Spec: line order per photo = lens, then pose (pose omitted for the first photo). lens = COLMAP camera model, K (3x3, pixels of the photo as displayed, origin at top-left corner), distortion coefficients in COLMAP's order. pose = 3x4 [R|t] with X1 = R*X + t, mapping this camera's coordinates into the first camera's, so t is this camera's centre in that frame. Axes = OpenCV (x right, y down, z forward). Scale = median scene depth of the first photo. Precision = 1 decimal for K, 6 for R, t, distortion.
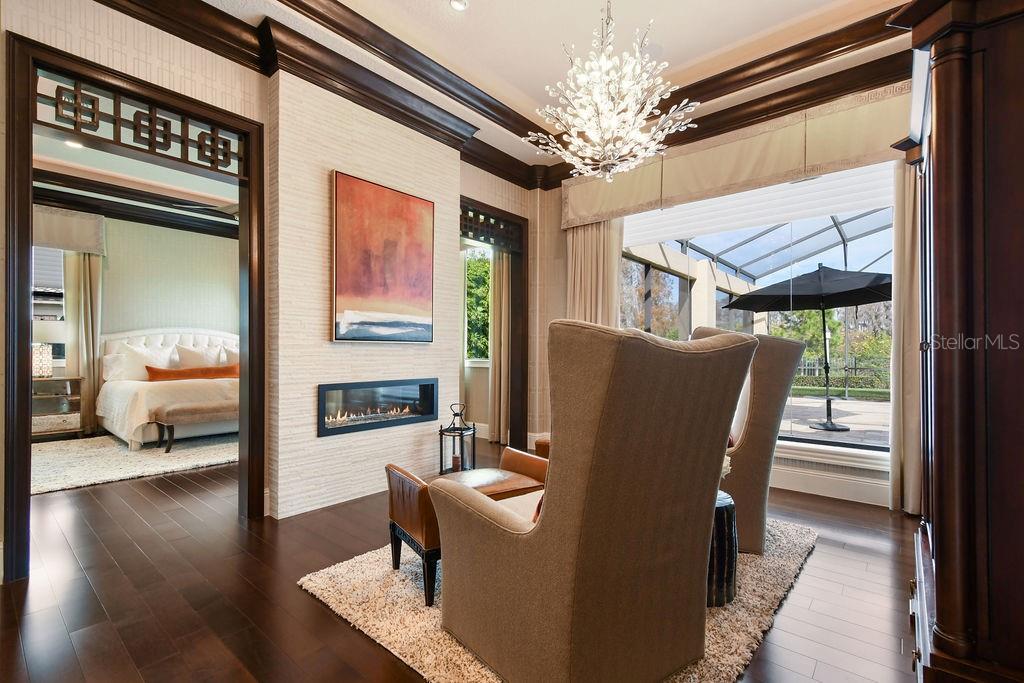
lens RADIAL K [[440.2, 0, 515.2], [0, 440.2, 348.5], [0, 0, 1]] dist [-0.001246, -0.000103]
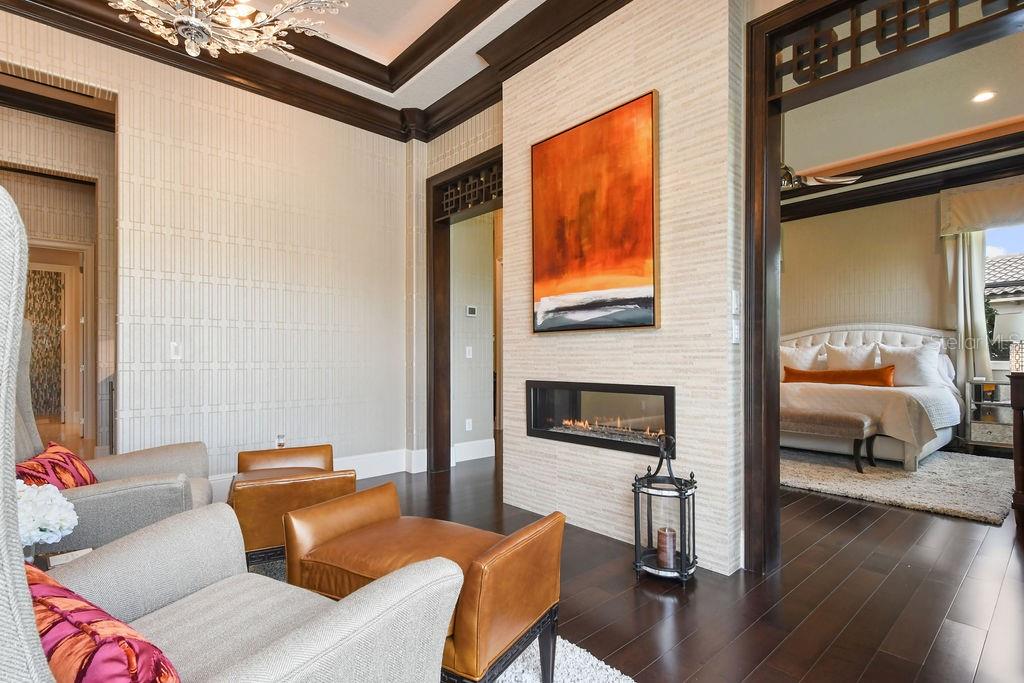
lens RADIAL K [[509.7, 0, 512.9], [0, 509.7, 359.0], [0, 0, 1]] dist [-0.001485, -0.000091]
pose [[-0.148481, -0.000563, -0.988915, 0.586811], [0.006031, 0.999981, -0.001475, 0.033769], [0.988897, -0.006184, -0.148475, 1.022813]]
